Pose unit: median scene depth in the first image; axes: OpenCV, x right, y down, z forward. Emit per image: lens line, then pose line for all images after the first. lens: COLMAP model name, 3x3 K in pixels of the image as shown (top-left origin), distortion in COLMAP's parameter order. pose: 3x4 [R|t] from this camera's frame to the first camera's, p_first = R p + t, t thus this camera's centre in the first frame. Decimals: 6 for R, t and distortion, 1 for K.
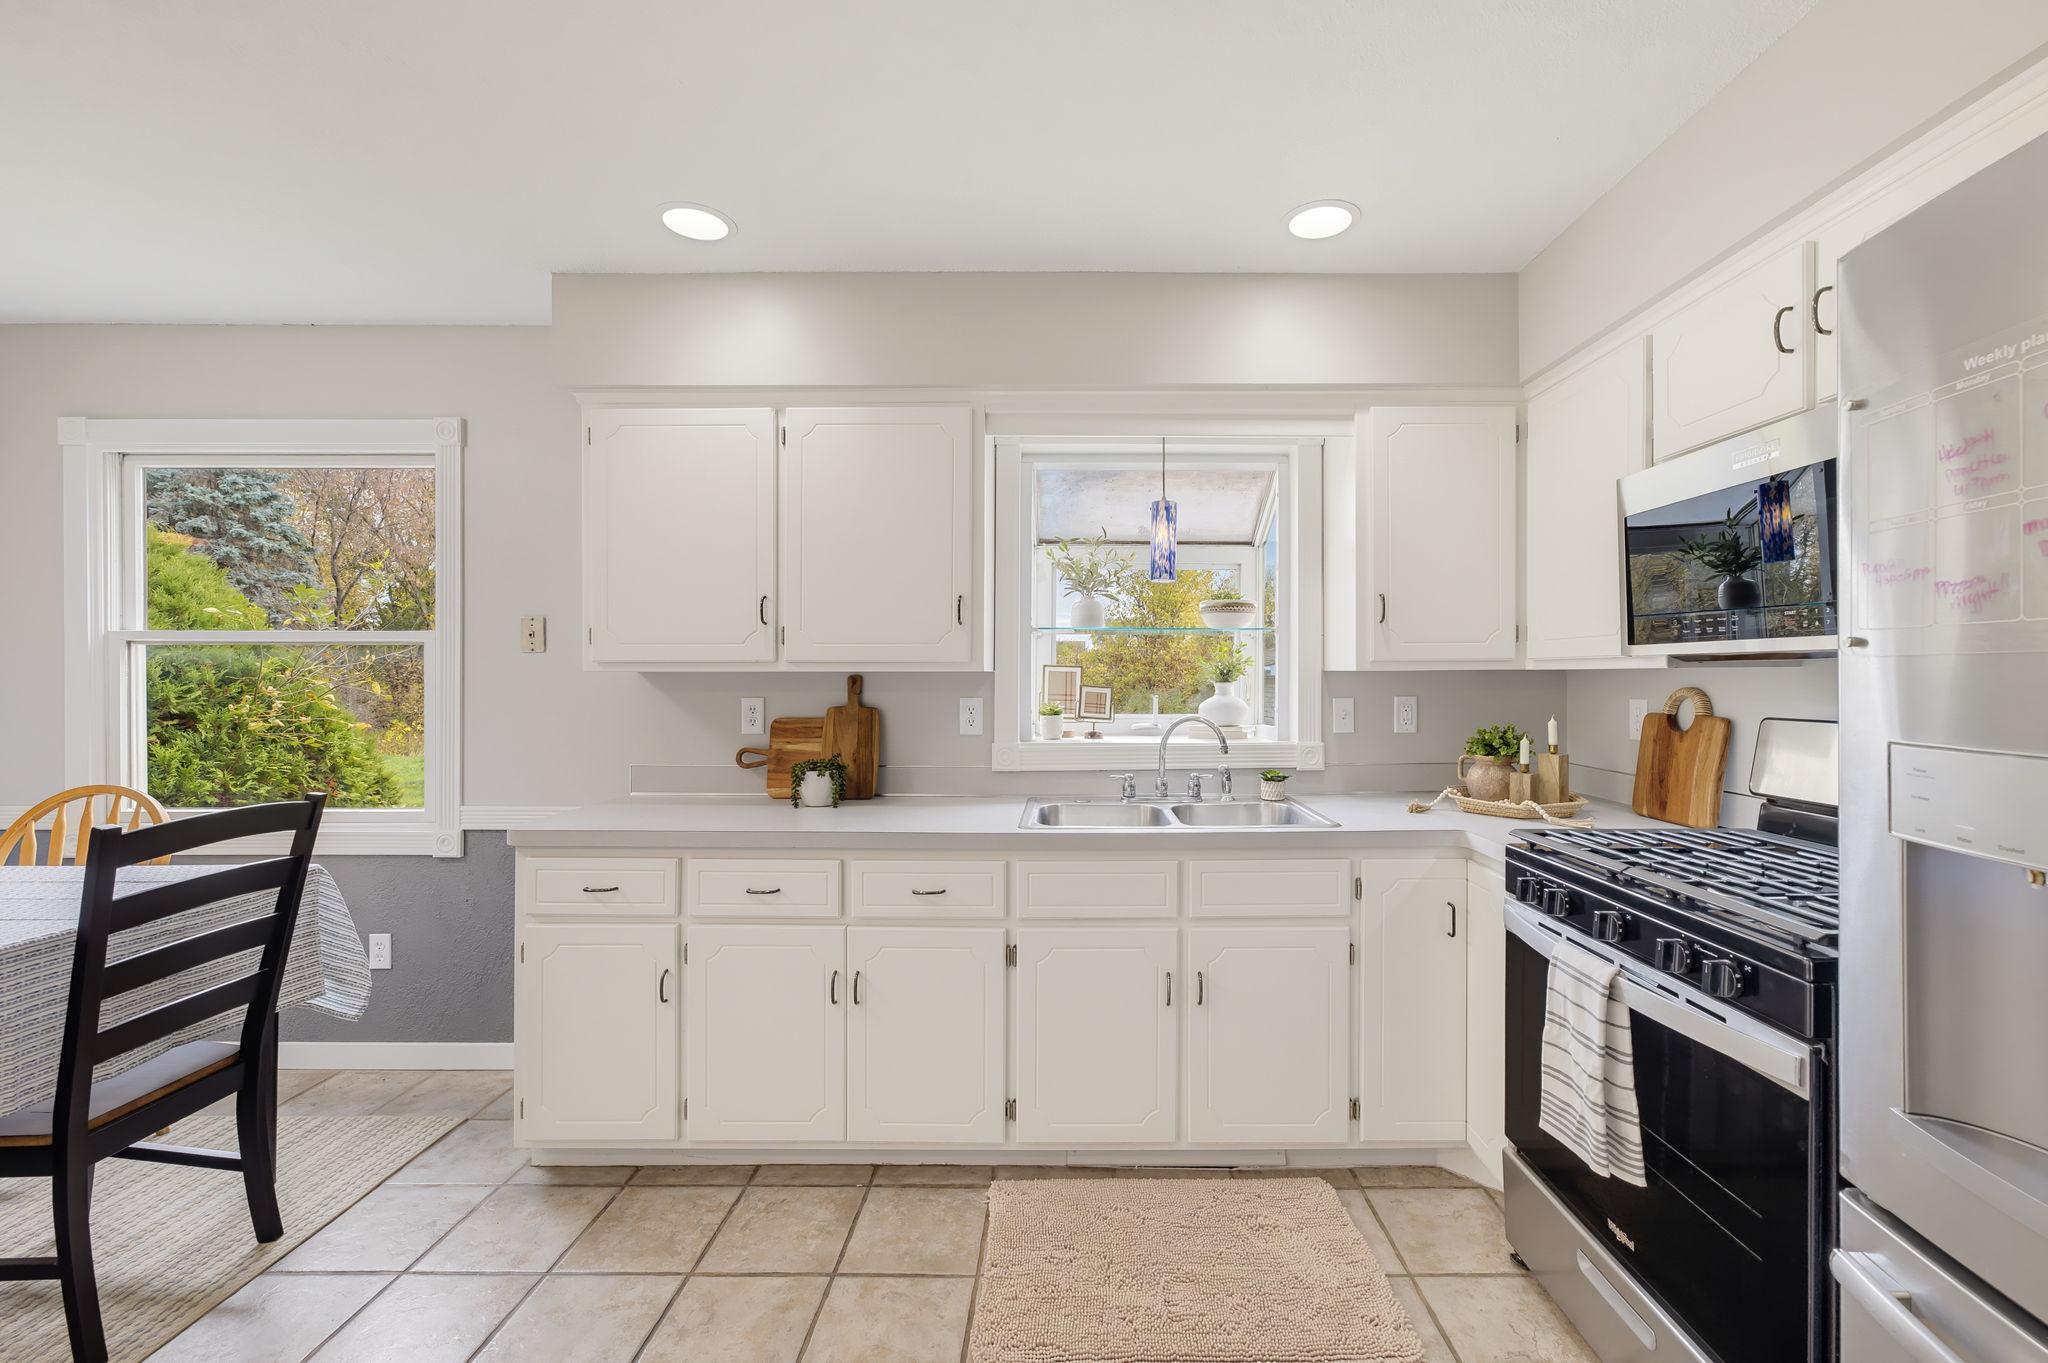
lens RADIAL K [[829.2, 0, 1068.1], [0, 829.2, 679.6], [0, 0, 1]] dist [-0.007606, 0.002602]
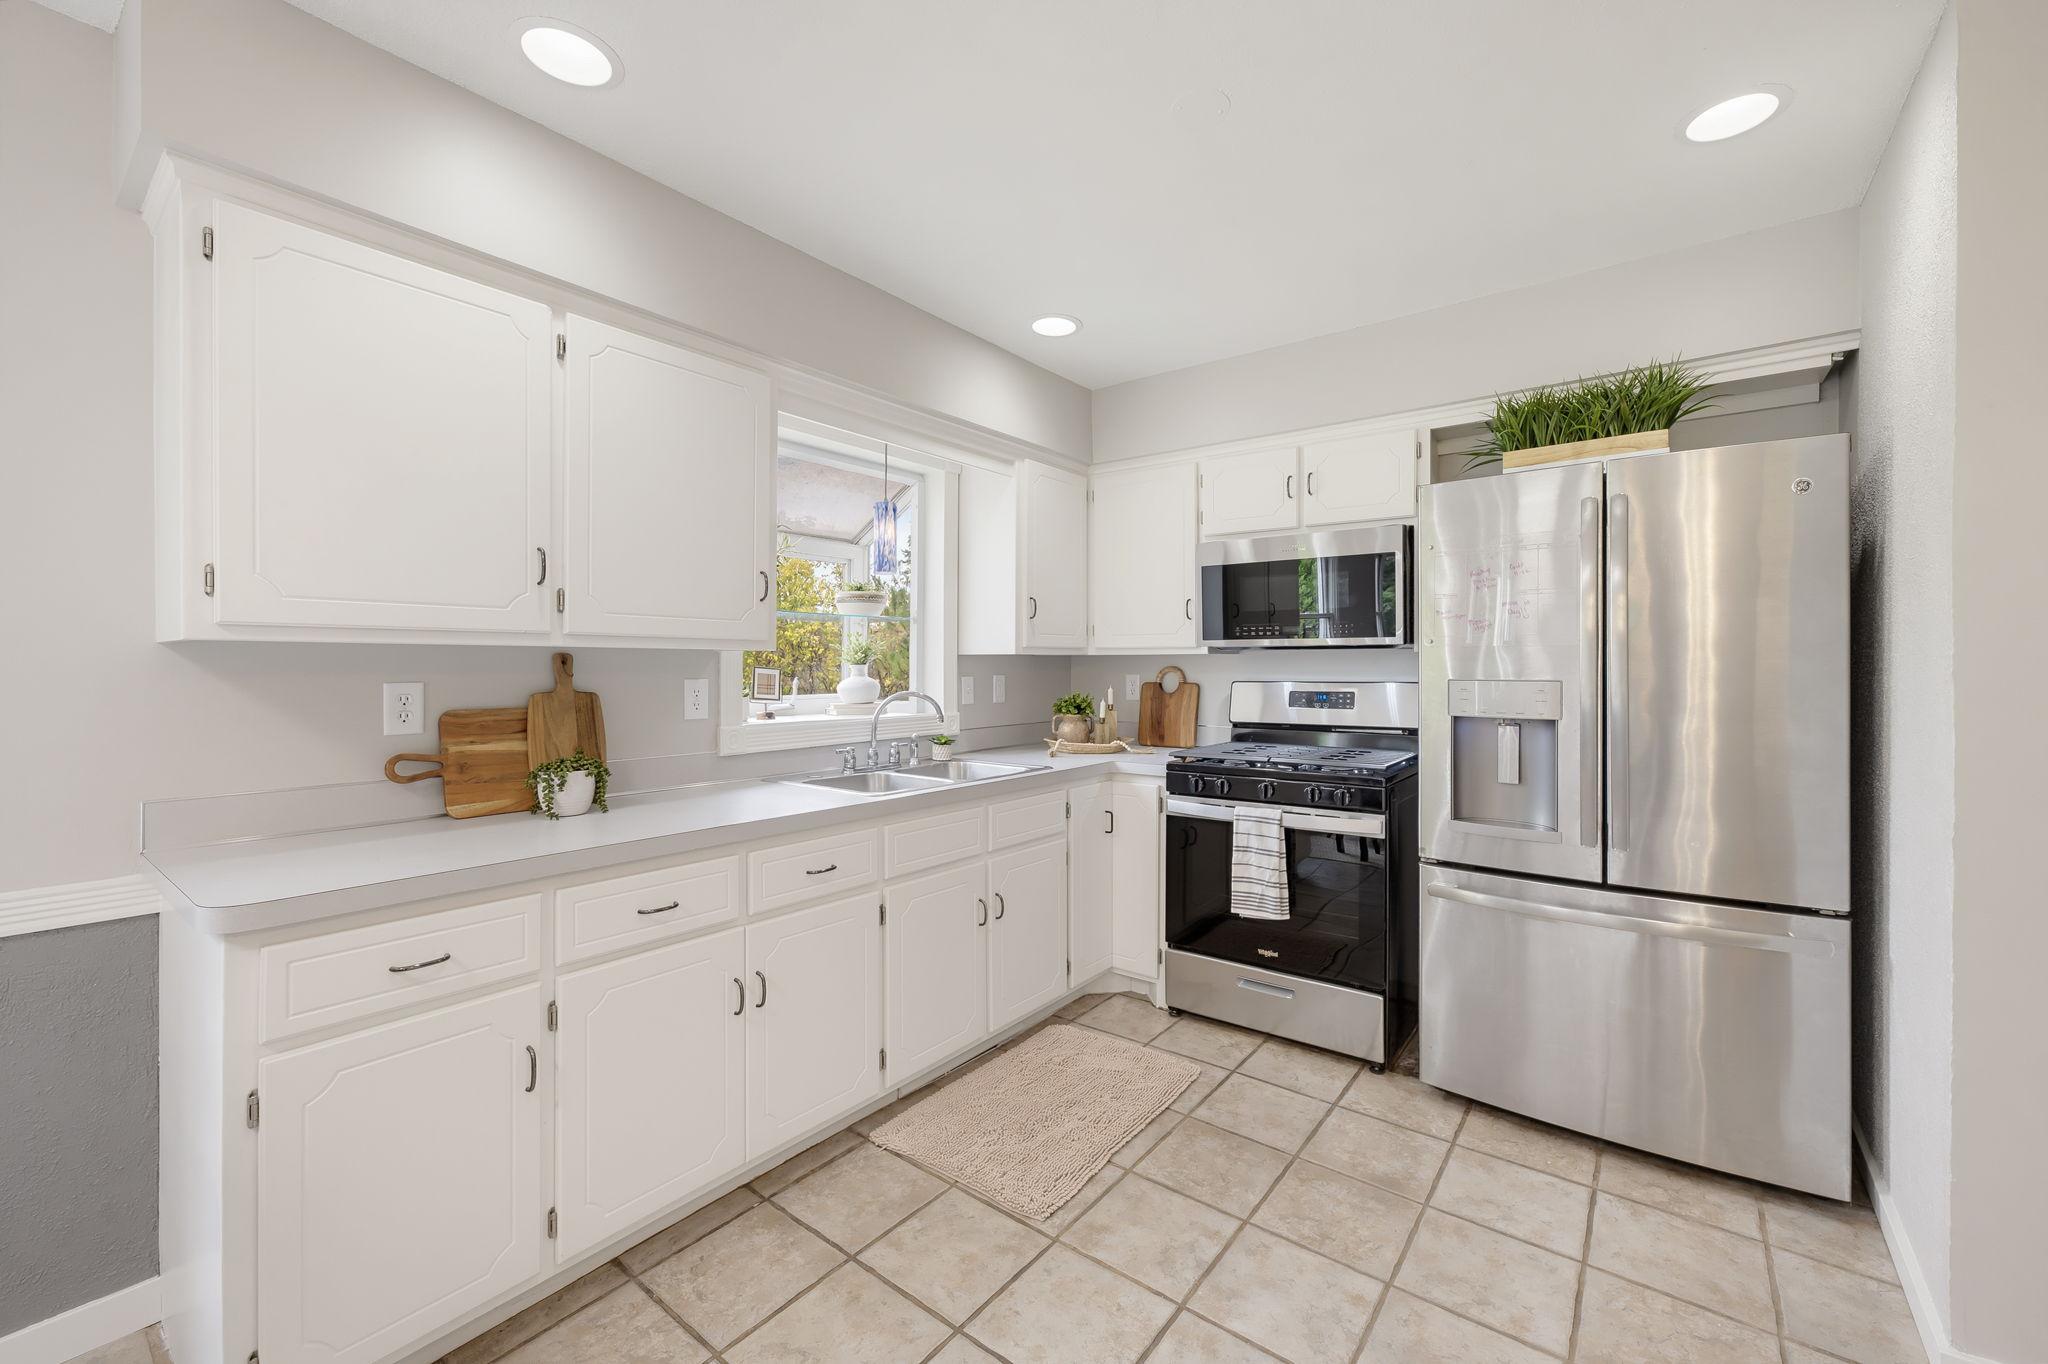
lens RADIAL K [[829.2, 0, 1041.7], [0, 829.2, 668.6], [0, 0, 1]] dist [-0.007606, 0.002602]
pose [[0.600951, -0.000689, 0.799285, -0.696865], [0.002631, 0.999996, -0.001116, 0.013671], [-0.799281, 0.002773, 0.600951, 0.166485]]
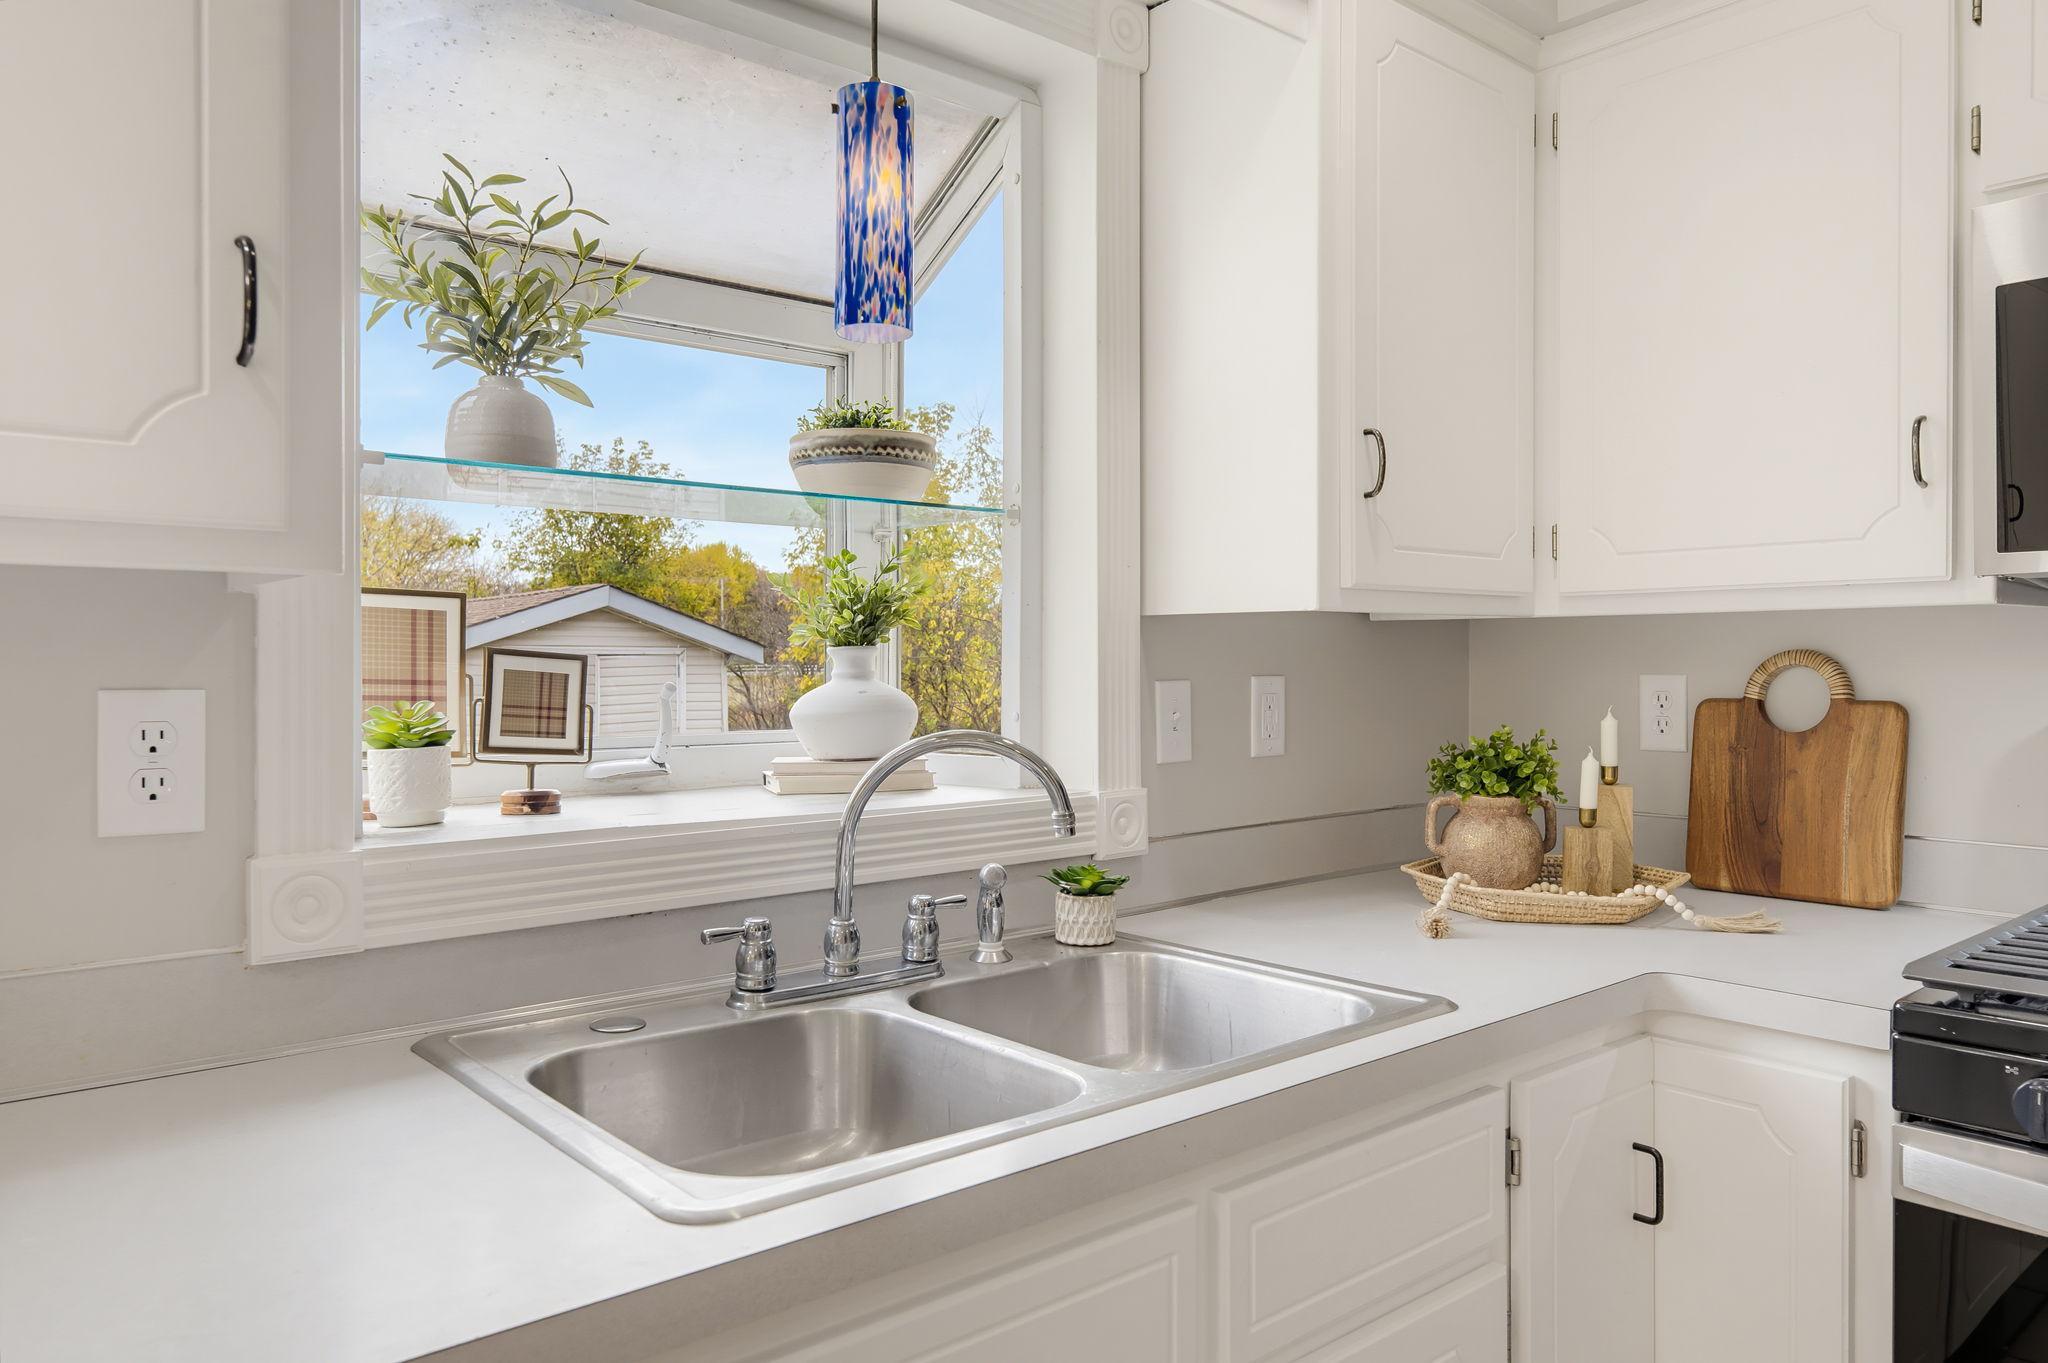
lens RADIAL K [[1379.7, 0, 1056.9], [0, 1379.7, 680.5], [0, 0, 1]] dist [-0.007699, 0.008598]
pose [[0.752240, -0.008379, 0.658836, -0.209545], [0.003939, 0.999958, 0.008221, 0.018322], [-0.658878, -0.003589, 0.752241, 0.568313]]
